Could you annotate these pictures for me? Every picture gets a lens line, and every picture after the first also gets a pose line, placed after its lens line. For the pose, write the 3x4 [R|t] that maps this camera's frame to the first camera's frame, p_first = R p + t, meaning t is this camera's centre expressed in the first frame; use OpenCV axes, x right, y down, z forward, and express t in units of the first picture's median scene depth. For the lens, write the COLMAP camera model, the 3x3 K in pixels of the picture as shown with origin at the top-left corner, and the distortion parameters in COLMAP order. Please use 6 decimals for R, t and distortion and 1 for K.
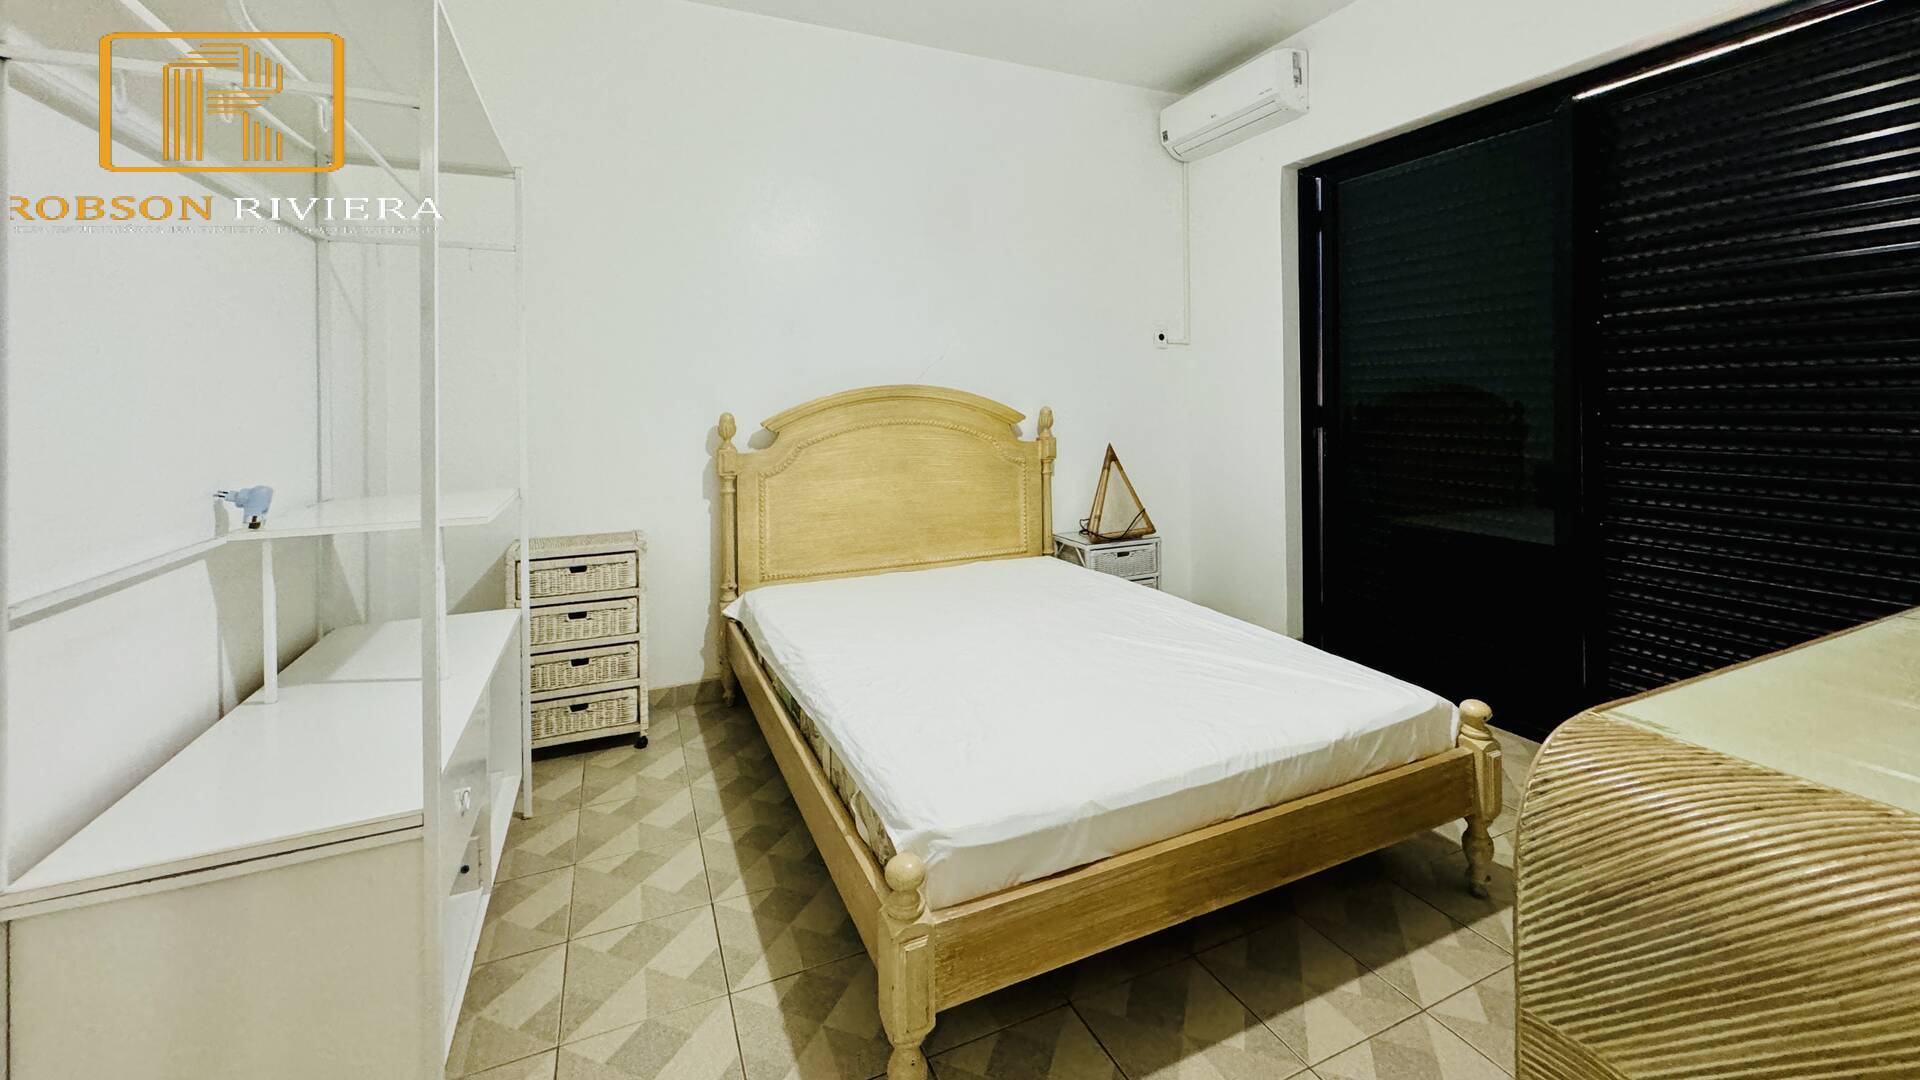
lens RADIAL K [[766.2, 0, 957.8], [0, 766.2, 541.9], [0, 0, 1]] dist [-0.000065, -0.000419]
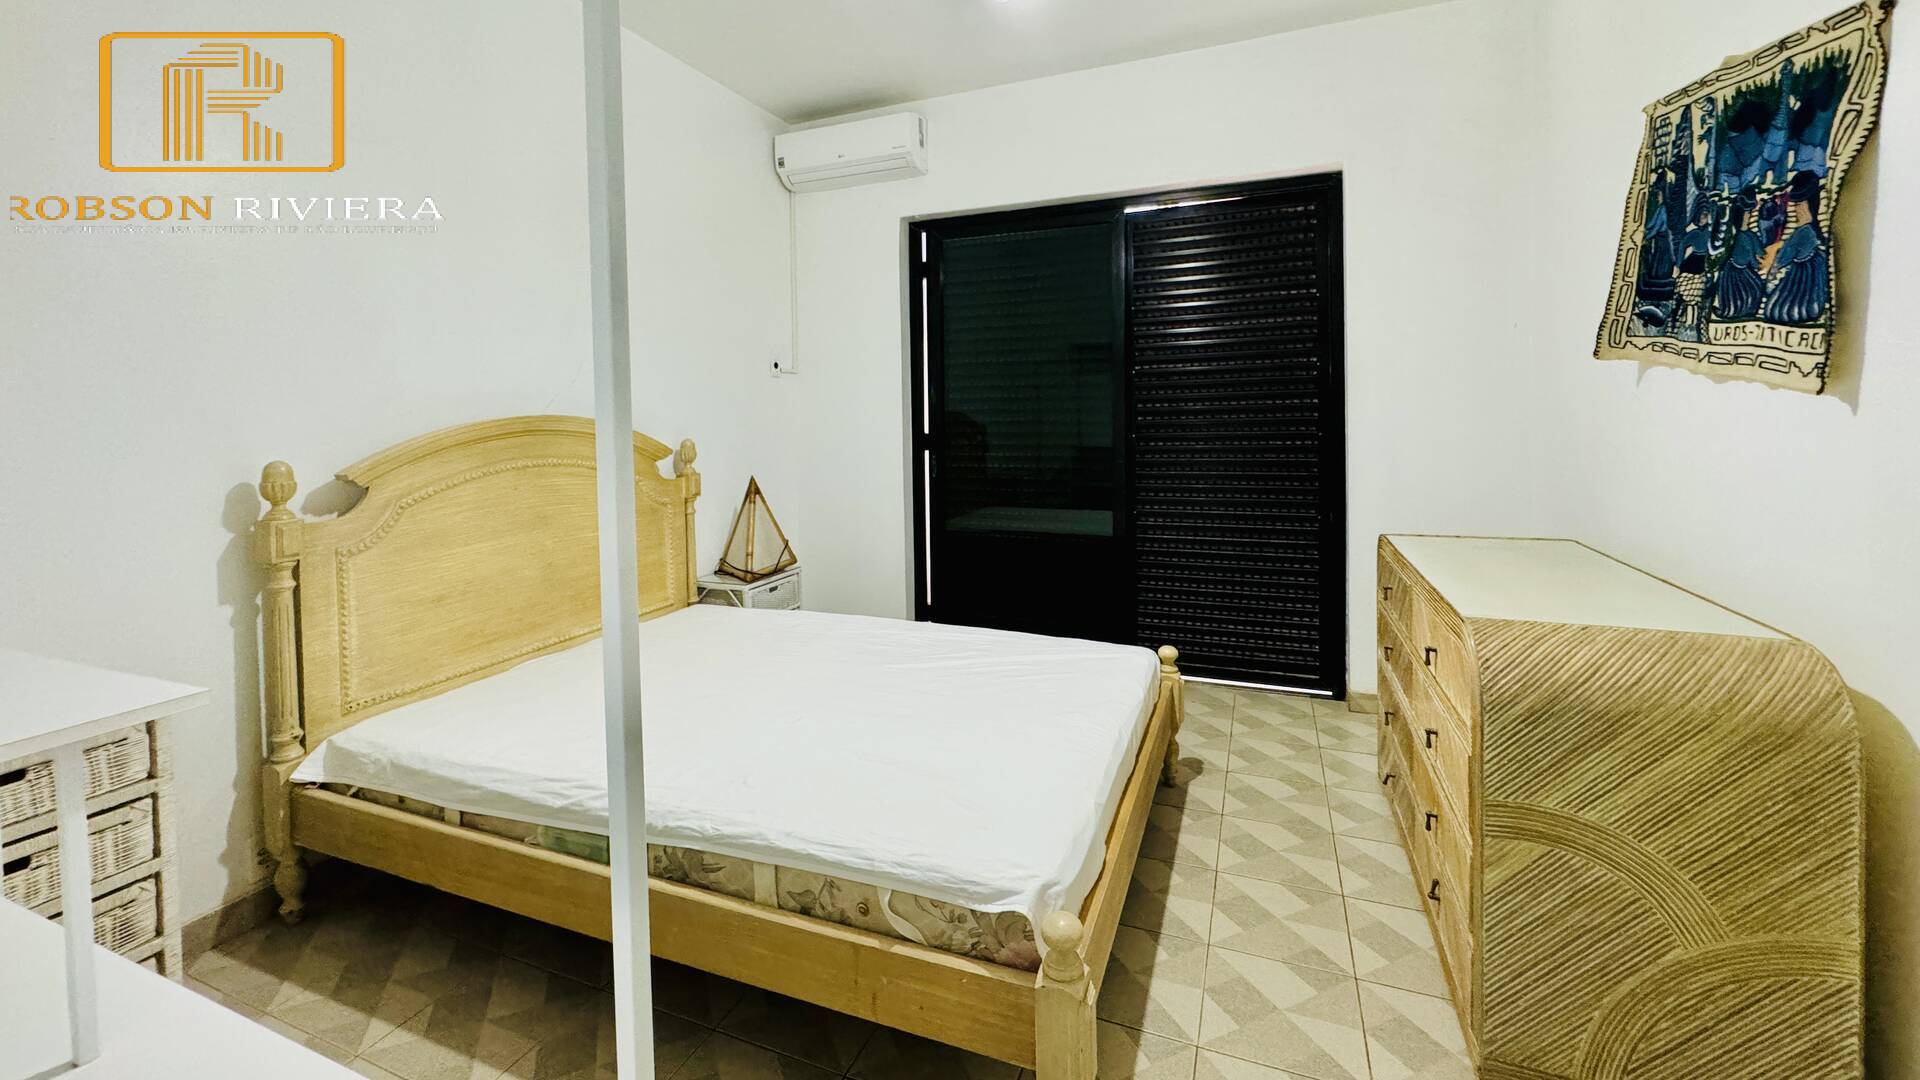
lens RADIAL K [[769.9, 0, 962.5], [0, 769.9, 566.0], [0, 0, 1]] dist [-0.001941, -0.000063]
pose [[0.709568, -0.137839, 0.691024, -0.321565], [0.137489, 0.988914, 0.056081, -0.039475], [-0.691094, 0.055215, 0.720653, 0.153007]]
